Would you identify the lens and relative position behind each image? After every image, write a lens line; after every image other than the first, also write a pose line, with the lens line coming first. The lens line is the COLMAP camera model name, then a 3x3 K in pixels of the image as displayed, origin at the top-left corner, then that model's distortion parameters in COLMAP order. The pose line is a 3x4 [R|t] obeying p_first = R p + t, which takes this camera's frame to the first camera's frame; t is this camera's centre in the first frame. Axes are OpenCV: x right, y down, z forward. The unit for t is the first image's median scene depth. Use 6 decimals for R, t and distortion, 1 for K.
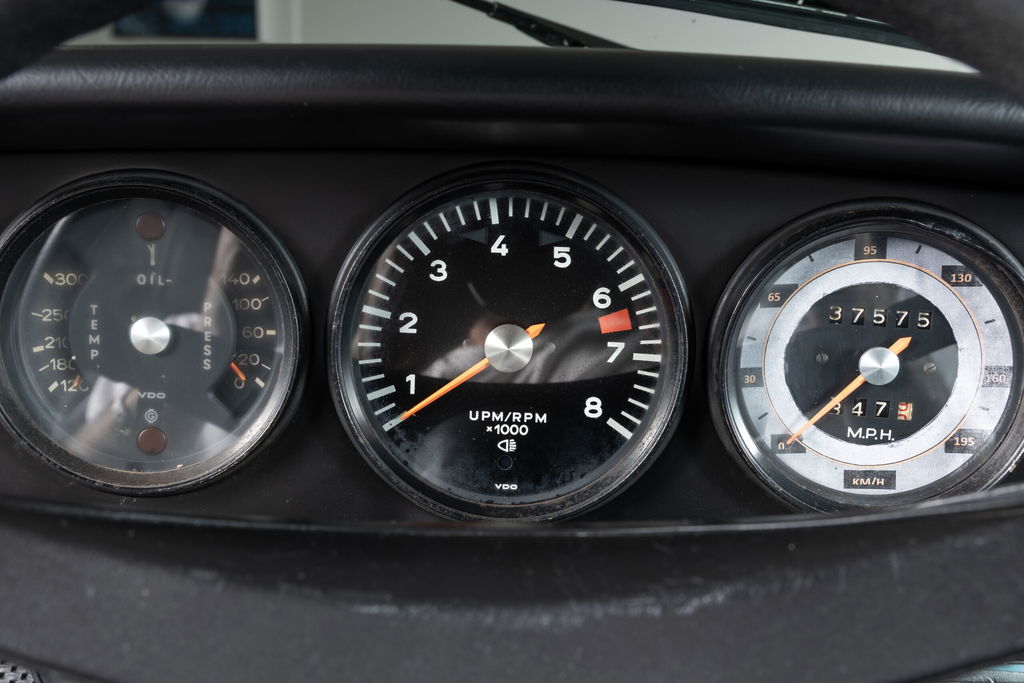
lens RADIAL K [[1098.7, 0, 512.9], [0, 1098.7, 340.8], [0, 0, 1]] dist [0.012011, 0.000000]
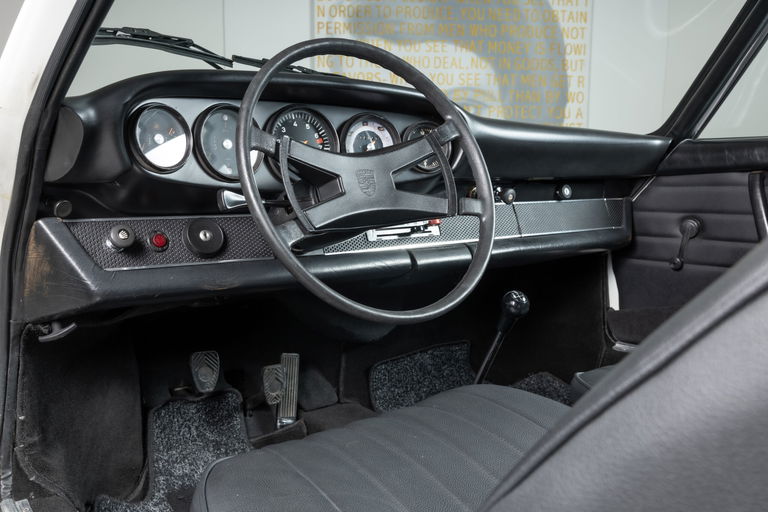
lens RADIAL K [[683.0, 0, 382.7], [0, 683.0, 254.6], [0, 0, 1]] dist [0.005670, -0.007795]
pose [[0.778770, -0.109919, 0.617604, -1.491710], [0.193361, 0.978653, -0.069643, 0.686173], [-0.596765, 0.173656, 0.783400, -1.265709]]
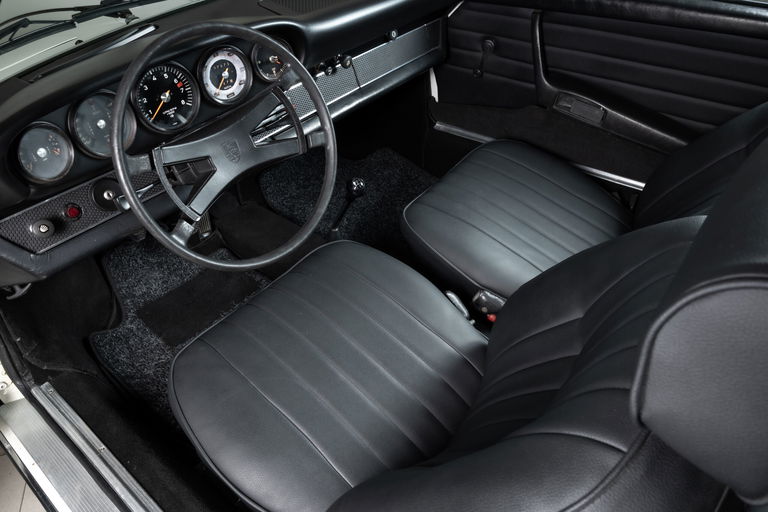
lens RADIAL K [[525.7, 0, 388.4], [0, 525.7, 254.8], [0, 0, 1]] dist [-0.010527, 0.013273]
pose [[0.611746, -0.556002, 0.562697, -1.158911], [0.259444, 0.813000, 0.521268, -0.404354], [-0.747299, -0.172895, 0.641601, -1.482255]]
